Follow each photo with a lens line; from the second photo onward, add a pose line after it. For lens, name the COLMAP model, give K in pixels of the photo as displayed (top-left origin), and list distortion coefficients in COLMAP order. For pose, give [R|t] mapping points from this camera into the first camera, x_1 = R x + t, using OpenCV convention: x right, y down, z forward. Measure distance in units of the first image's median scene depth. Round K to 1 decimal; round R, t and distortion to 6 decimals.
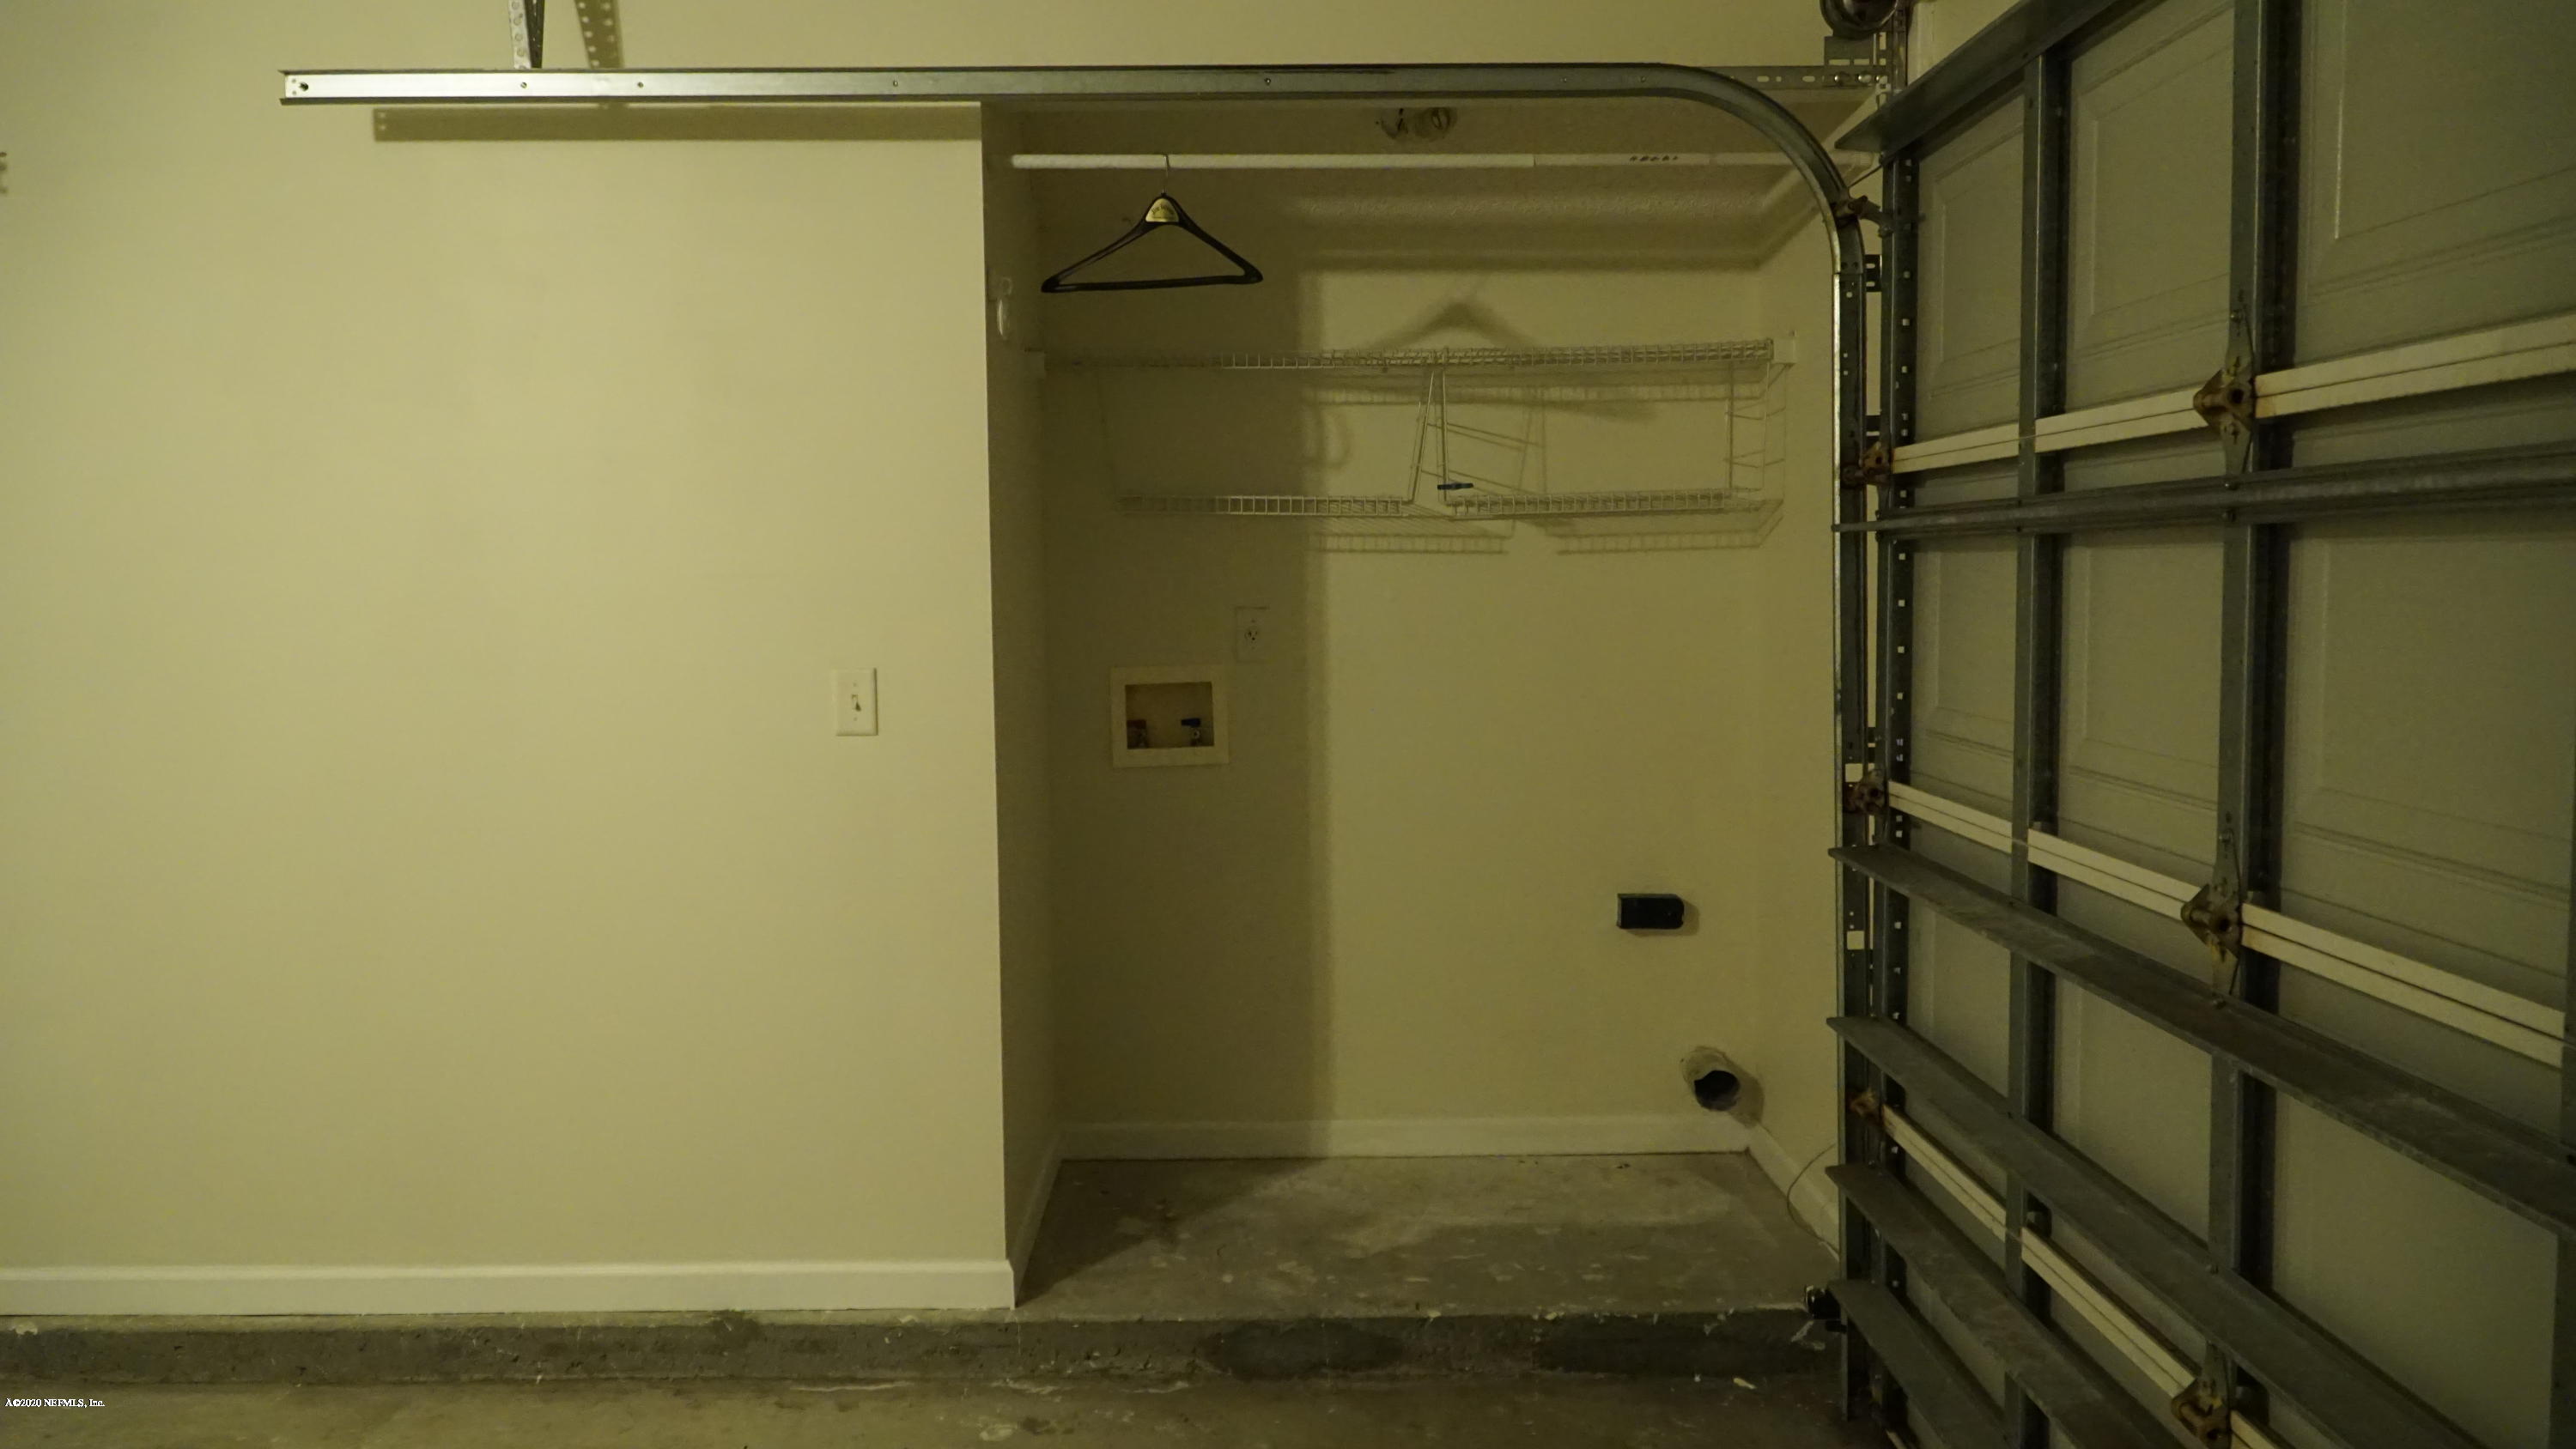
lens RADIAL K [[2051.2, 0, 1290.8], [0, 2051.2, 724.2], [0, 0, 1]] dist [0.002000, -0.005958]
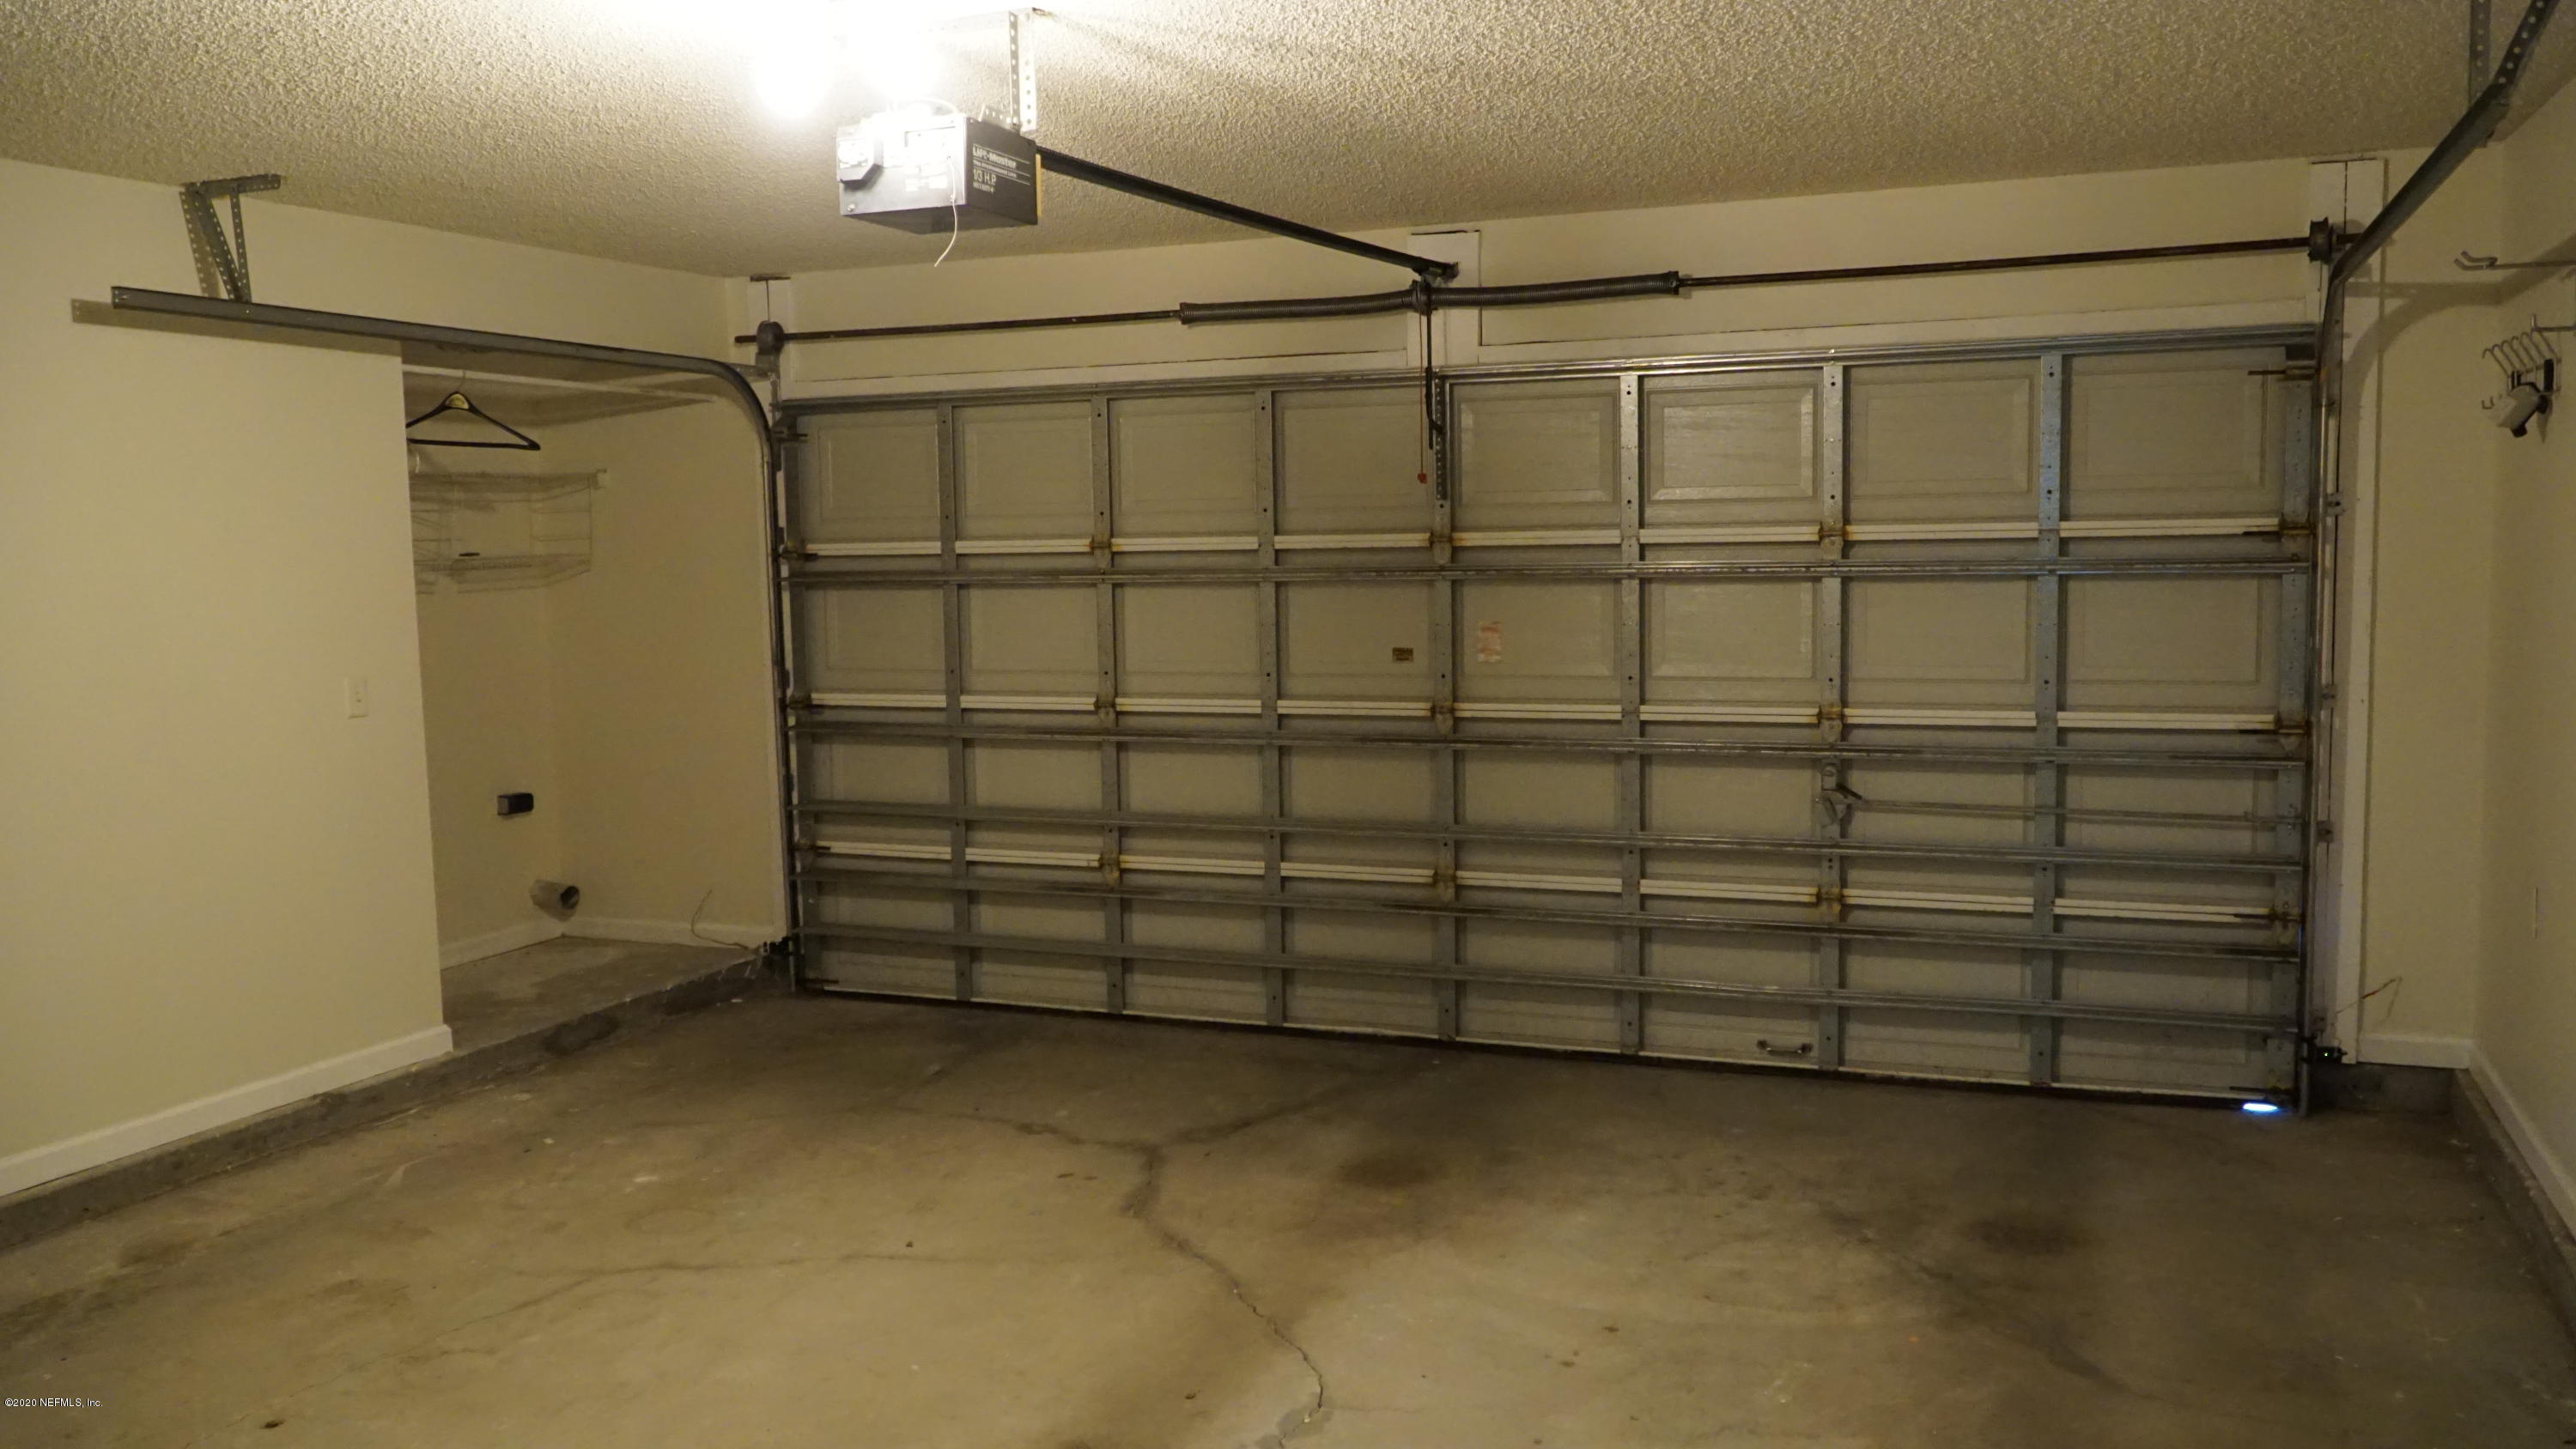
lens RADIAL K [[2051.2, 0, 1283.0], [0, 2051.2, 724.1], [0, 0, 1]] dist [0.002000, -0.005958]
pose [[0.373788, -0.085066, 0.923605, -1.423576], [0.086114, 0.994667, 0.056760, -0.018516], [-0.923508, 0.058320, 0.379120, -0.282455]]
